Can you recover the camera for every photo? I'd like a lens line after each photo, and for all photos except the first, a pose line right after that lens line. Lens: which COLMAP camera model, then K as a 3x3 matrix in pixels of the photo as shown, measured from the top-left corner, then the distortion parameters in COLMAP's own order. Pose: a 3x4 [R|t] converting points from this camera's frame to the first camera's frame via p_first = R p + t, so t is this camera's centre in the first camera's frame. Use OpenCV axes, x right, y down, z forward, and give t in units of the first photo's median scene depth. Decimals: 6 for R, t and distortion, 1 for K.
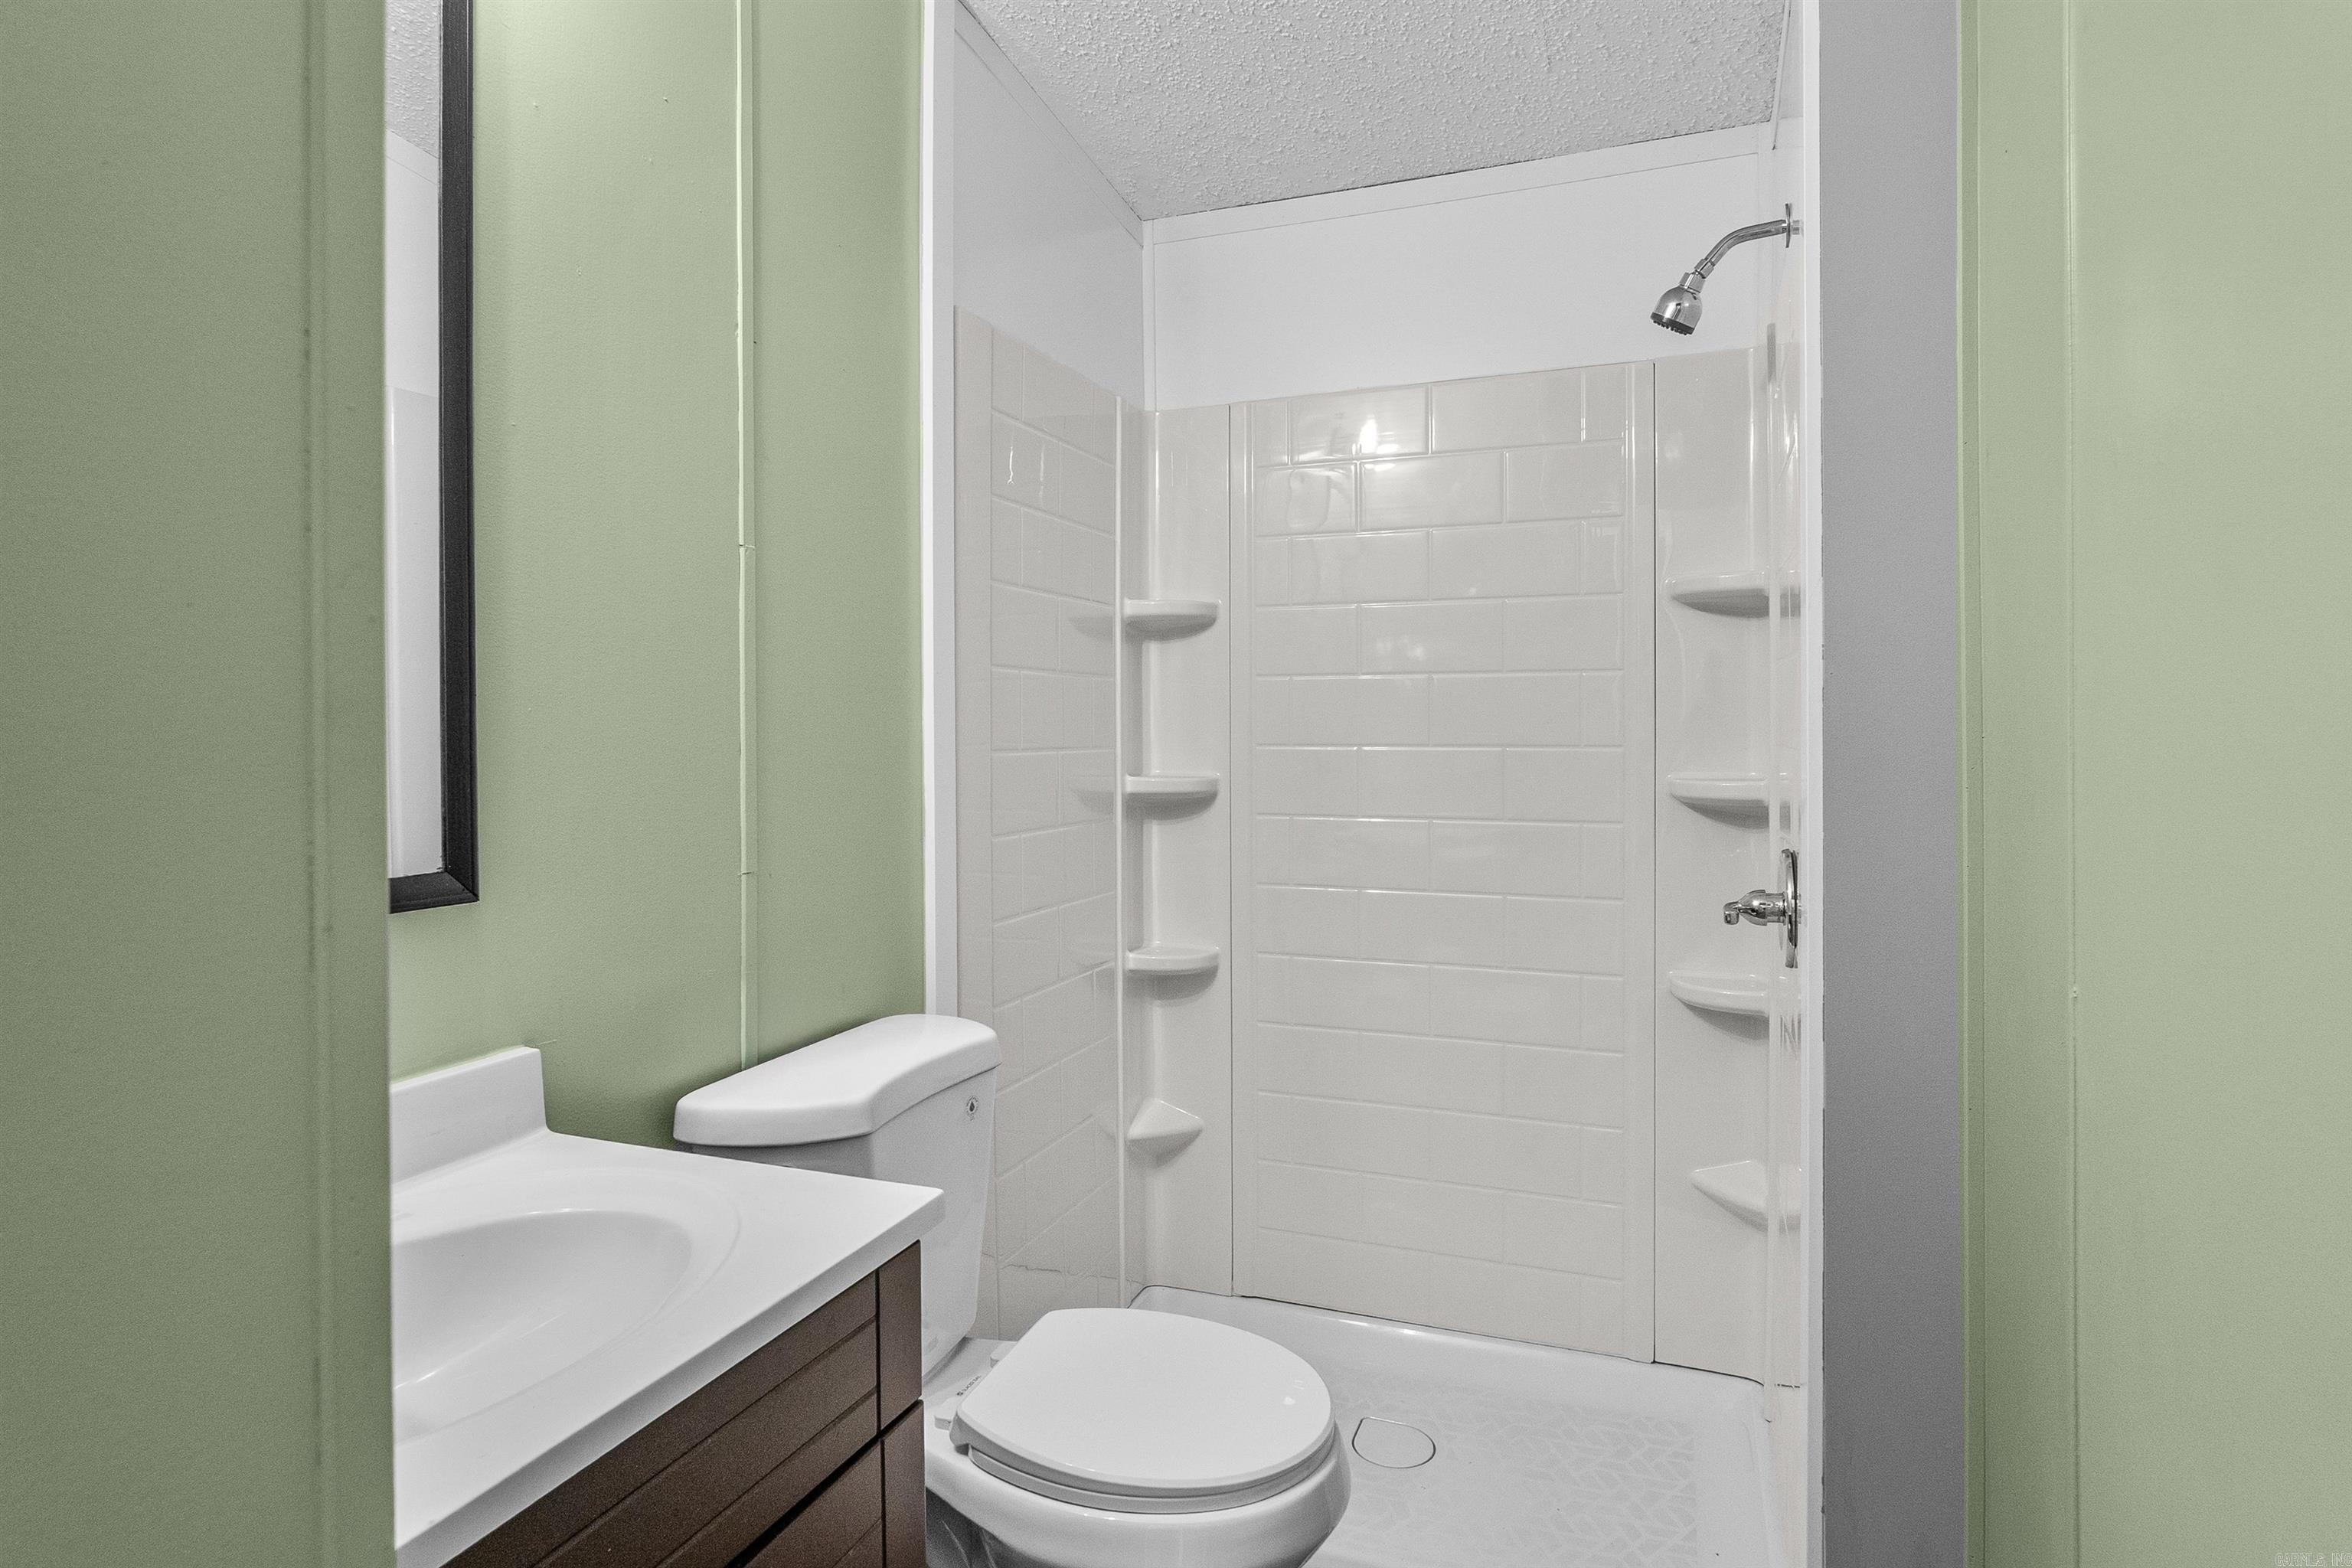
lens RADIAL K [[1296.1, 0, 1173.1], [0, 1296.1, 719.8], [0, 0, 1]] dist [-0.008956, 0.000641]
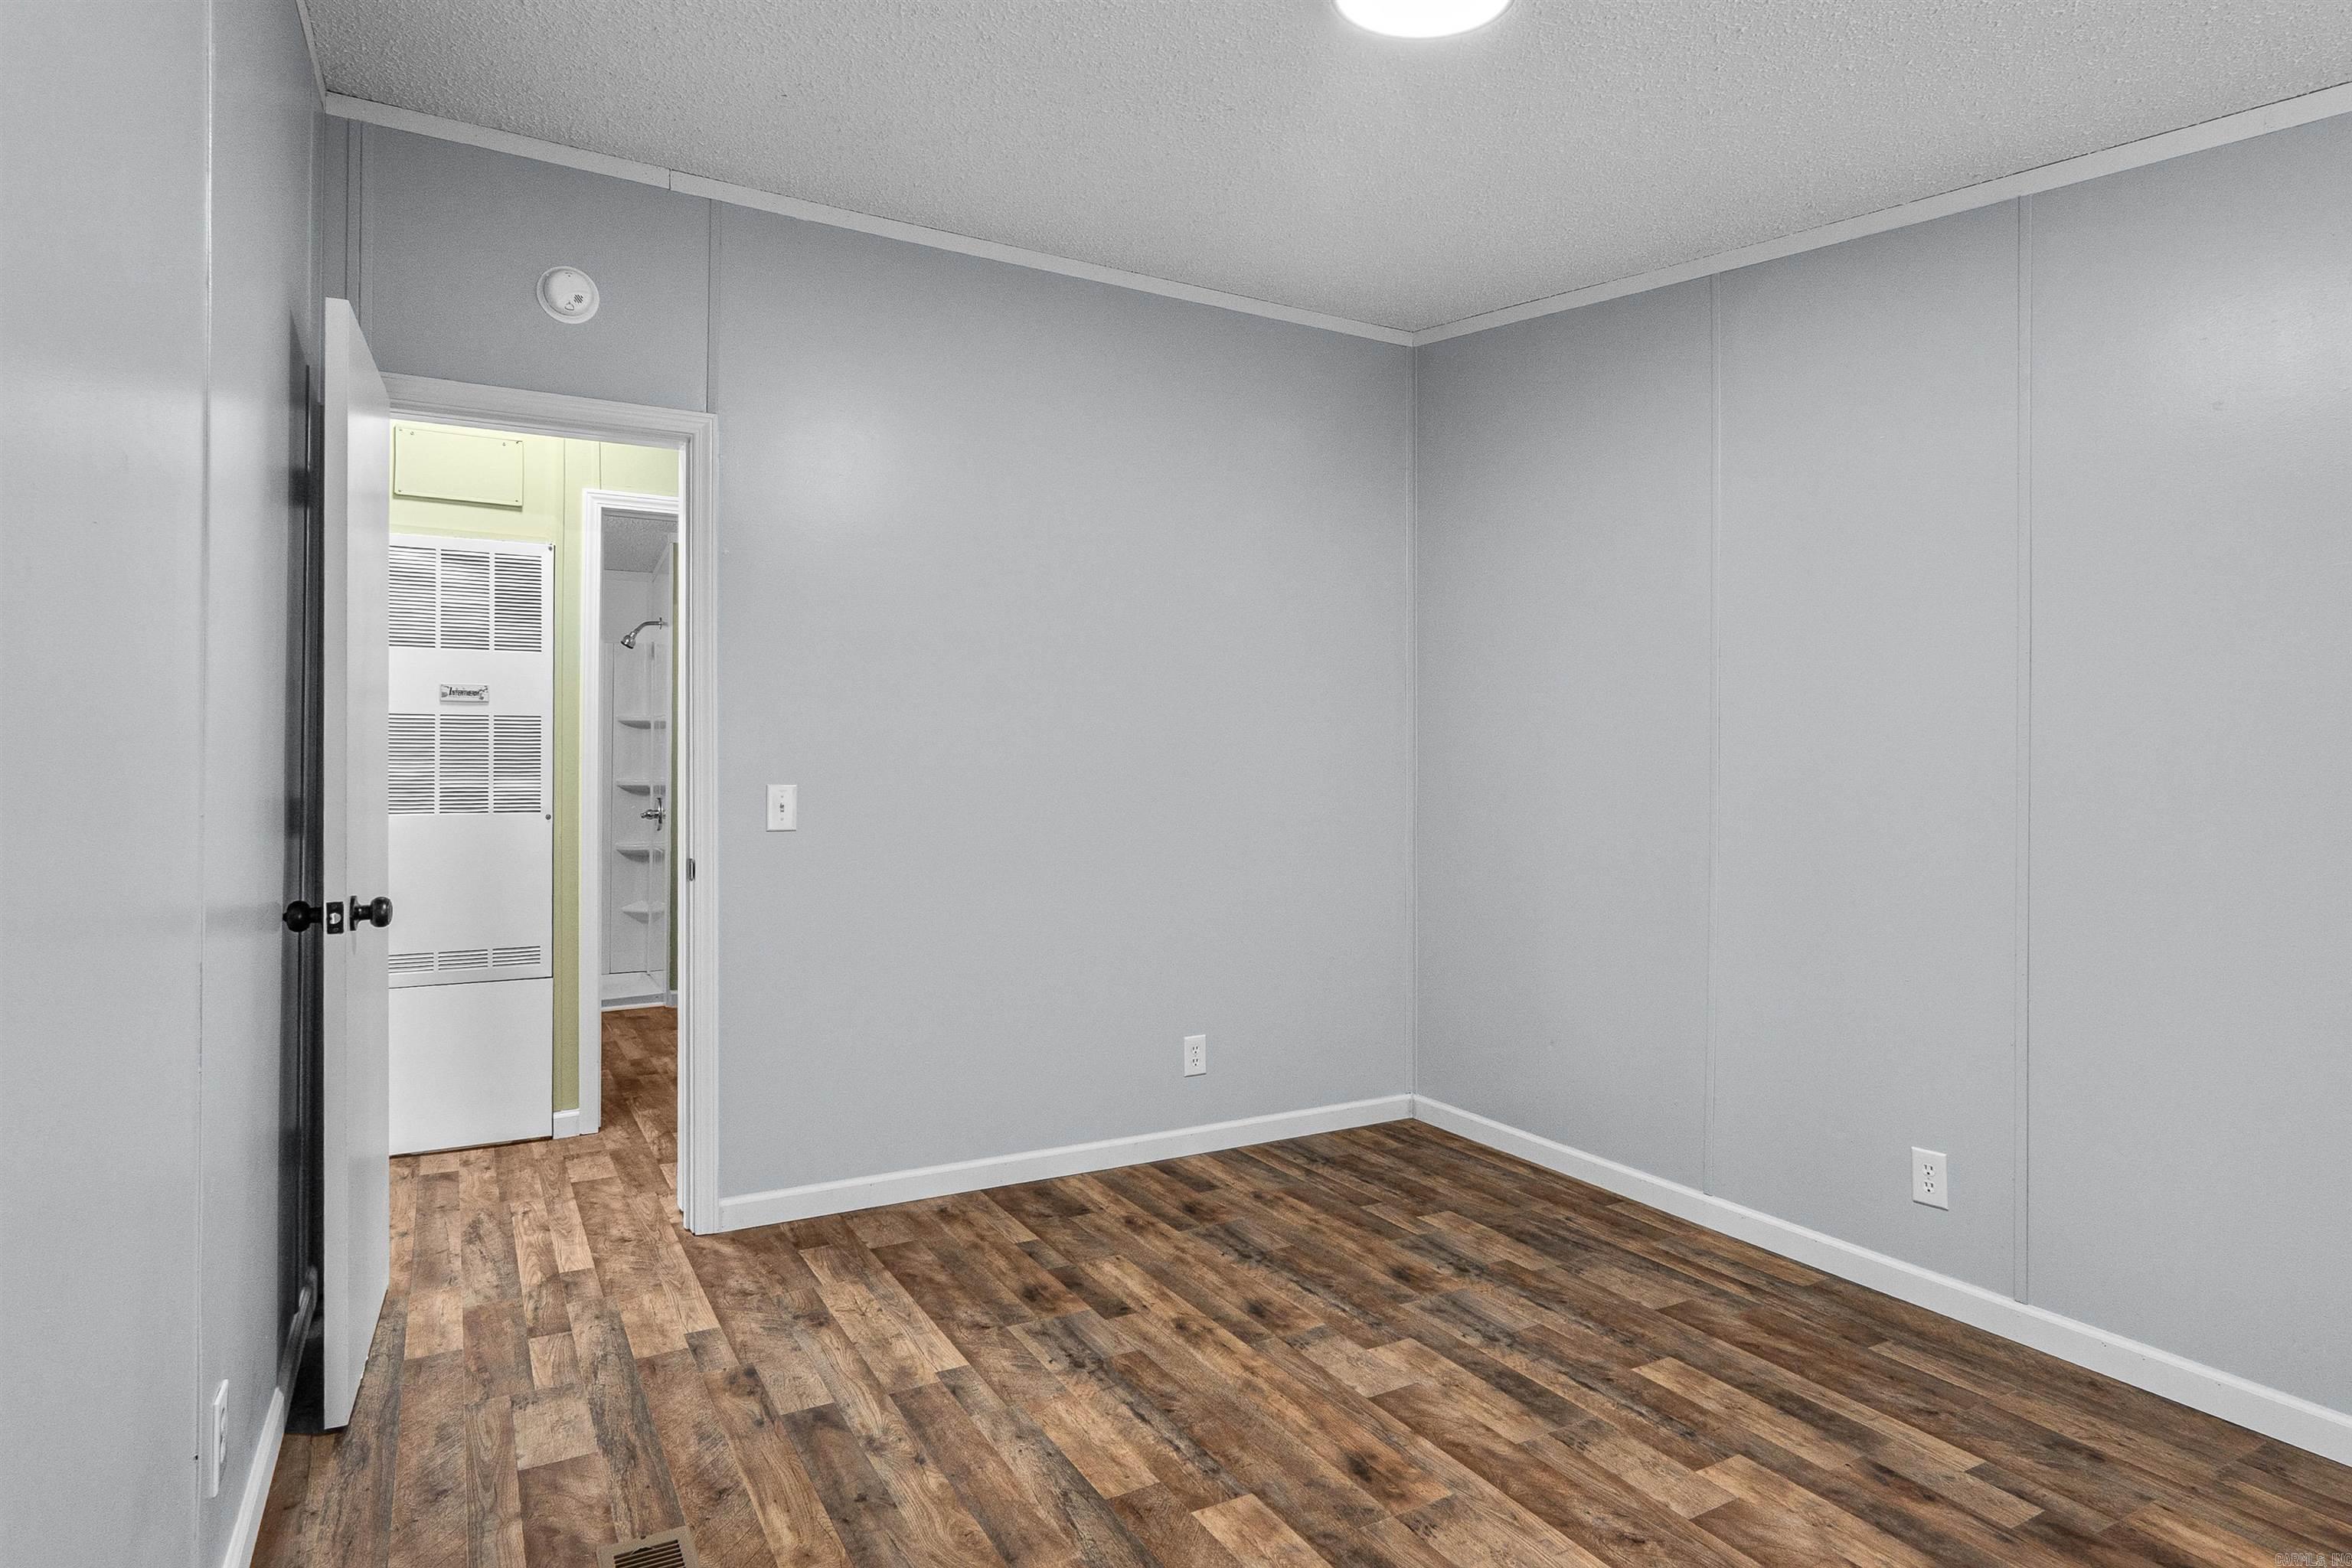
lens RADIAL K [[1271.1, 0, 1184.9], [0, 1271.1, 781.3], [0, 0, 1]] dist [-0.010929, 0.008167]
pose [[0.620626, 0.002722, 0.784102, -1.199504], [-0.008007, 0.999964, 0.002866, 0.029837], [-0.784066, -0.008057, 0.620626, -2.023968]]
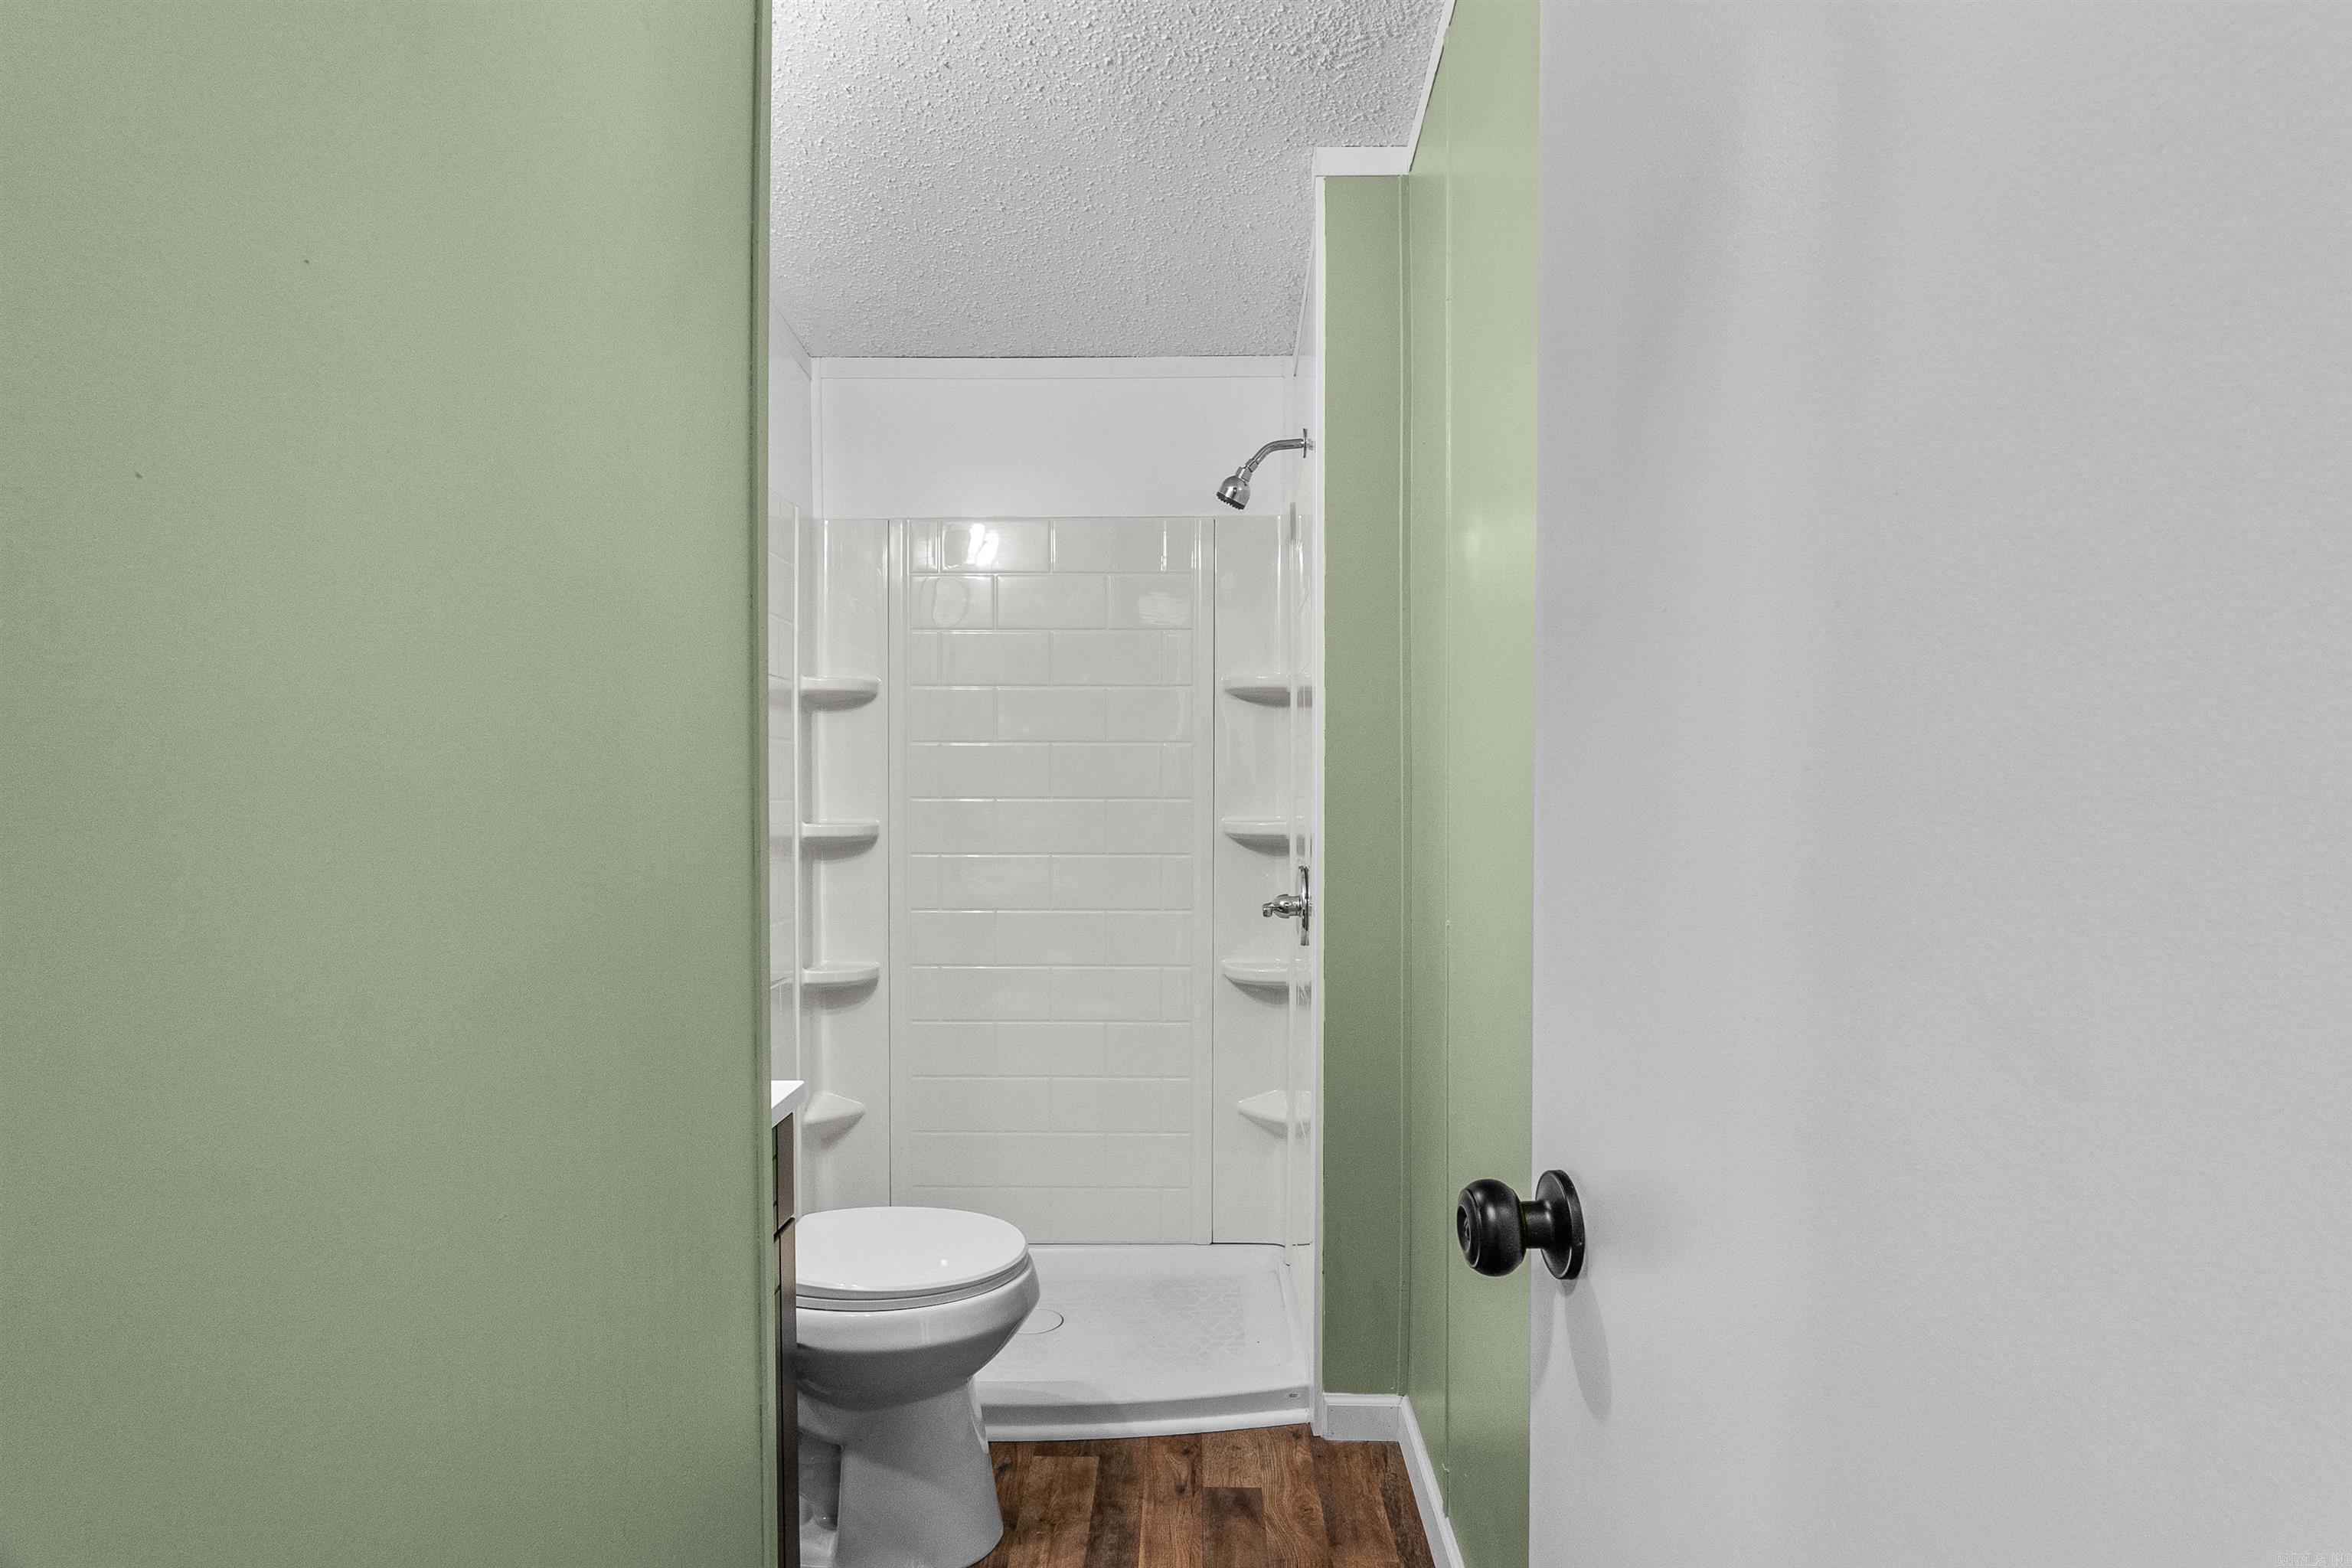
lens RADIAL K [[1271.1, 0, 1184.9], [0, 1271.1, 781.3], [0, 0, 1]] dist [-0.010929, 0.008167]
pose [[0.936880, 0.004904, 0.349616, -0.136955], [-0.005034, 0.999987, -0.000538, 0.003936], [-0.349615, -0.001256, 0.936893, -0.270892]]
